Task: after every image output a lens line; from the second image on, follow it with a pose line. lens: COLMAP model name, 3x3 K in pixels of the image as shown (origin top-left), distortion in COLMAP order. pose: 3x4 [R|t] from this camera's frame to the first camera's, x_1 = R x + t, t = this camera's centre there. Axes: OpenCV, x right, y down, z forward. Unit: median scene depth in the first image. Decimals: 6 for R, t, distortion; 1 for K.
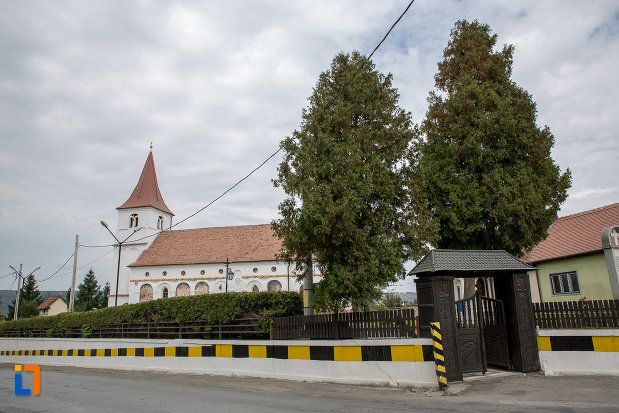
lens RADIAL K [[405.9, 0, 309.5], [0, 405.9, 206.5], [0, 0, 1]] dist [-0.000513, 0.000173]
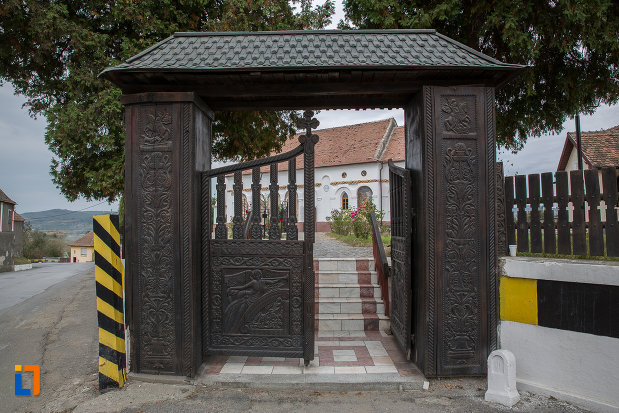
lens RADIAL K [[405.9, 0, 309.5], [0, 405.9, 206.5], [0, 0, 1]] dist [-0.000513, 0.000173]
pose [[0.906300, 0.004566, -0.422611, 0.556936], [0.081433, 0.979318, 0.185216, 0.193537], [0.414716, -0.202276, 0.887184, 0.662038]]
